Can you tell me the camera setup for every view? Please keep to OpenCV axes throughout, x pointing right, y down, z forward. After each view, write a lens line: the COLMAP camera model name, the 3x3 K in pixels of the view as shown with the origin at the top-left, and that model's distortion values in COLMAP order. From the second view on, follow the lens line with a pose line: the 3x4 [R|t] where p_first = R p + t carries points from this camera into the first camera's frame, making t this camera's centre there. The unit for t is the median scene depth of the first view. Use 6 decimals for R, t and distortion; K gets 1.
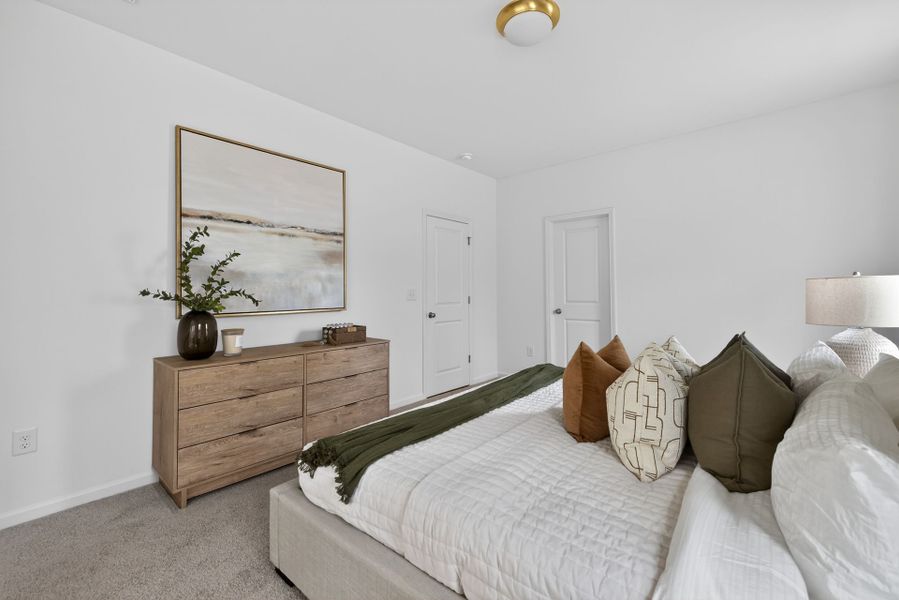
lens RADIAL K [[379.0, 0, 449.4], [0, 379.0, 283.3], [0, 0, 1]] dist [0.000432, -0.000028]
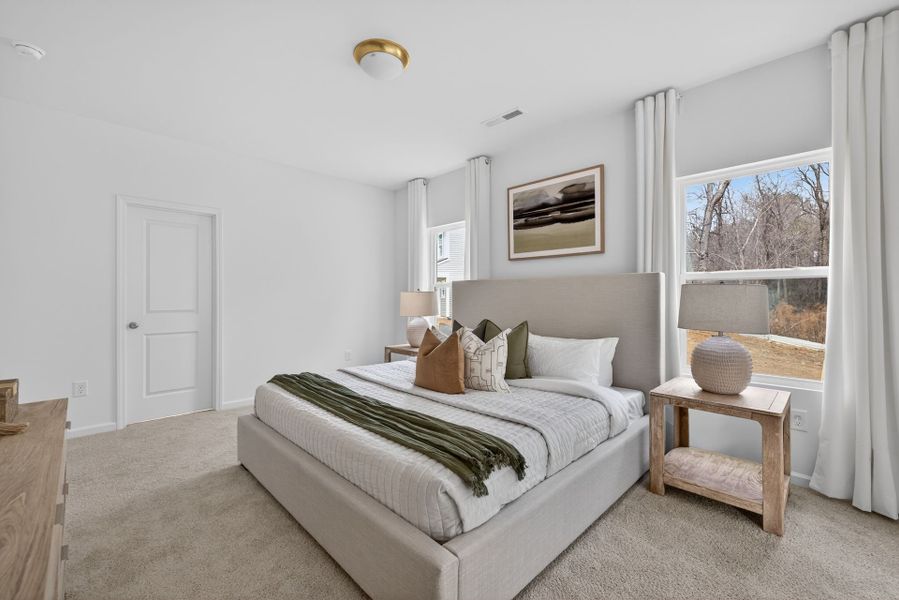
lens RADIAL K [[377.4, 0, 448.3], [0, 377.4, 295.5], [0, 0, 1]] dist [0.015116, -0.000325]
pose [[0.080171, 0.016737, 0.996641, -0.619796], [-0.027538, 0.999515, -0.014570, 0.012840], [-0.996401, -0.026277, 0.080593, 0.475535]]
